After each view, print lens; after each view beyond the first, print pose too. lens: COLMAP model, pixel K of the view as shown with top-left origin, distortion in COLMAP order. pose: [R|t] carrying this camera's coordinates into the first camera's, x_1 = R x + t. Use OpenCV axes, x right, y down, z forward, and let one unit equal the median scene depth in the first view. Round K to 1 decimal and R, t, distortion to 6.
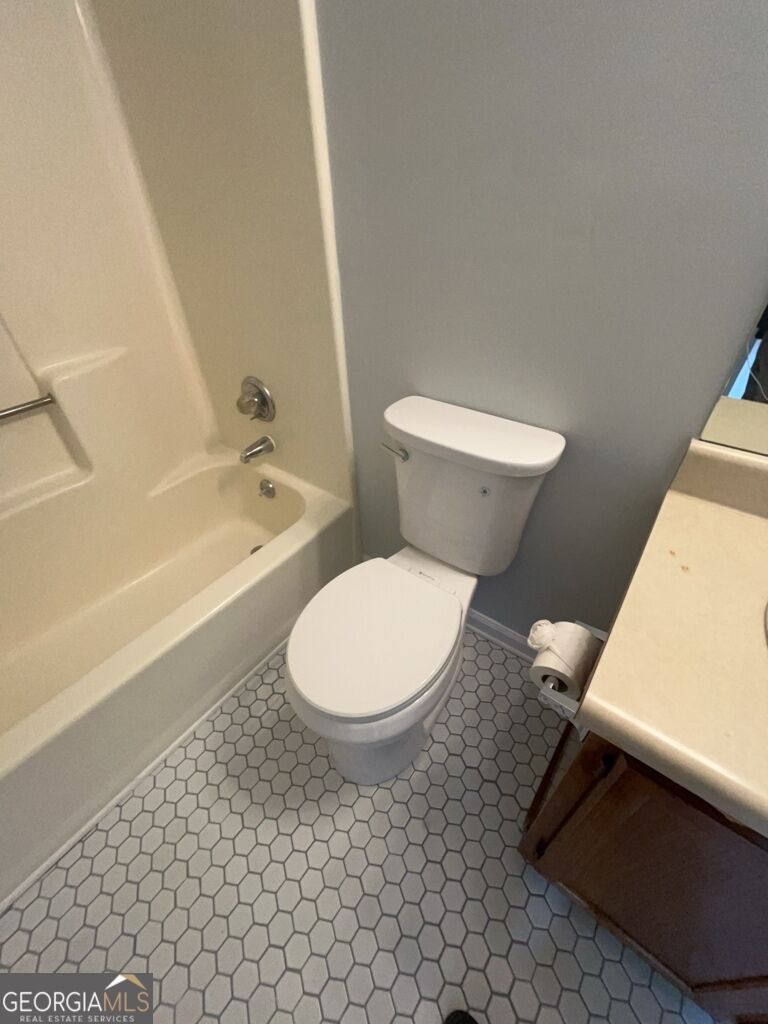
lens RADIAL K [[412.5, 0, 384.1], [0, 412.5, 509.8], [0, 0, 1]] dist [-0.001911, -0.000275]
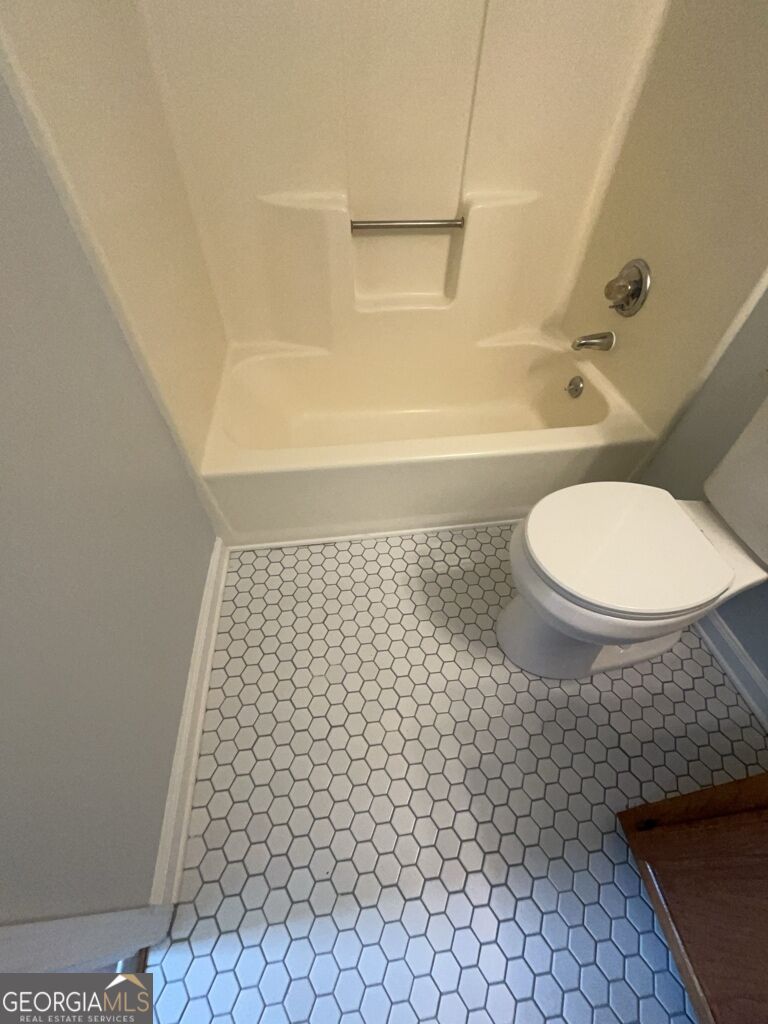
lens RADIAL K [[412.5, 0, 383.6], [0, 412.5, 508.5], [0, 0, 1]] dist [-0.001911, -0.000275]
pose [[0.710247, 0.553439, -0.435033, -0.032549], [-0.467444, 0.832859, 0.296382, 0.151516], [0.526351, -0.007151, 0.850237, -0.086041]]
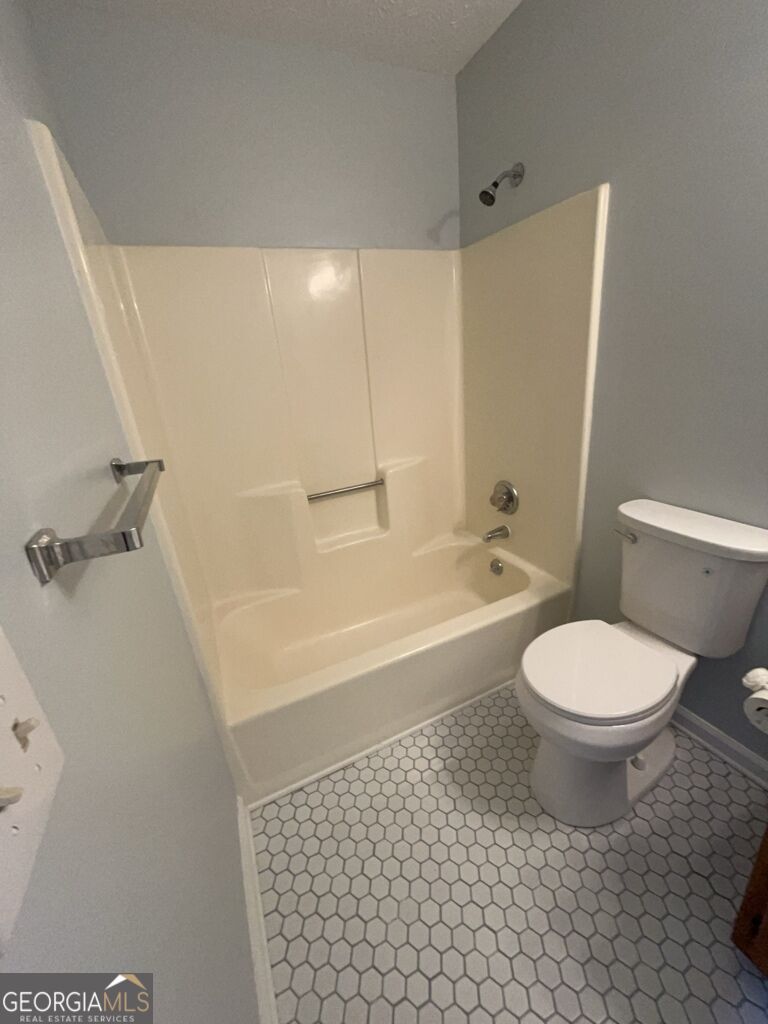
lens RADIAL K [[412.5, 0, 383.4], [0, 412.5, 511.1], [0, 0, 1]] dist [-0.001911, -0.000275]
pose [[0.888653, 0.110044, -0.445182, -0.066379], [-0.233830, 0.943833, -0.233457, 0.220851], [0.394487, 0.311560, 0.864471, -0.372980]]
